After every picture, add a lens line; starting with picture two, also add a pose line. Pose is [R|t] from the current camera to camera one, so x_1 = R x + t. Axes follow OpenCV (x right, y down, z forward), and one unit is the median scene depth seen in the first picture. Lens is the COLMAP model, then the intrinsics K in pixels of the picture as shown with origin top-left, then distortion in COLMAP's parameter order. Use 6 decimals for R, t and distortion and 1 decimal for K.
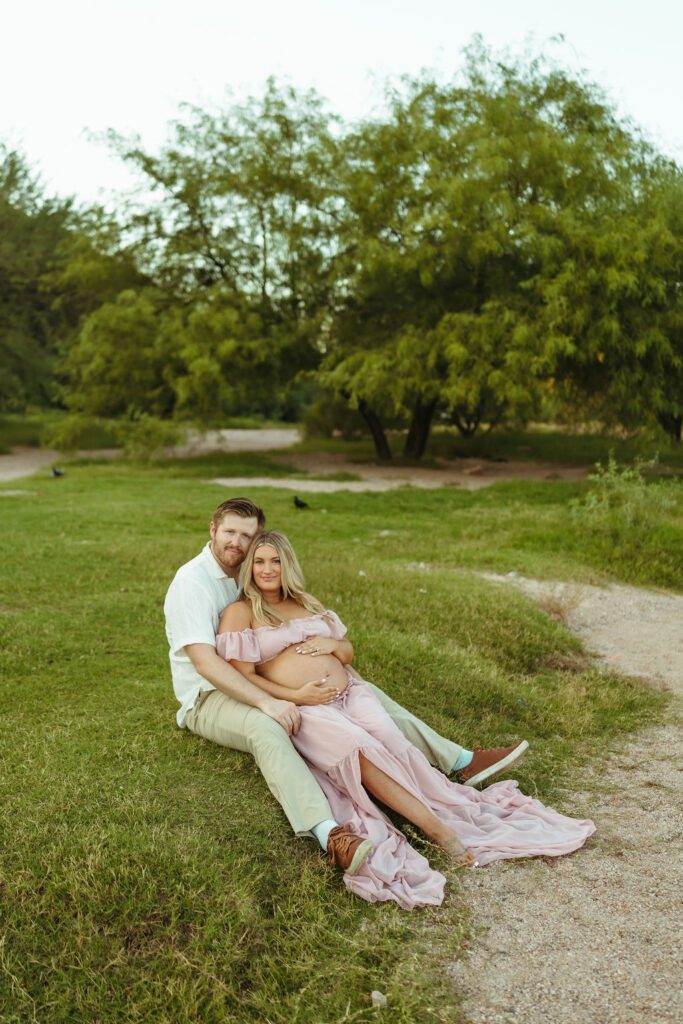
lens RADIAL K [[1124.2, 0, 341.5], [0, 1124.2, 512.0], [0, 0, 1]] dist [0.000225, -0.007091]
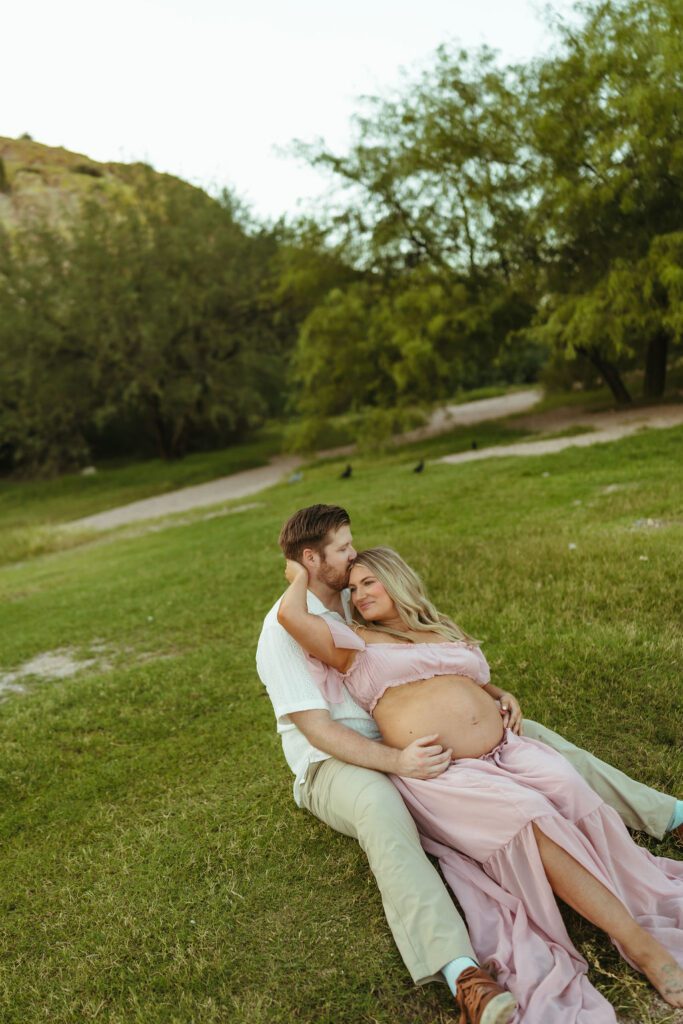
lens RADIAL K [[992.8, 0, 341.5], [0, 992.8, 512.0], [0, 0, 1]] dist [0.005237, -0.028058]
pose [[0.944435, -0.161154, -0.286481, 0.043641], [0.171381, 0.985146, 0.010813, -0.006421], [0.280483, -0.059310, 0.958025, 0.123095]]
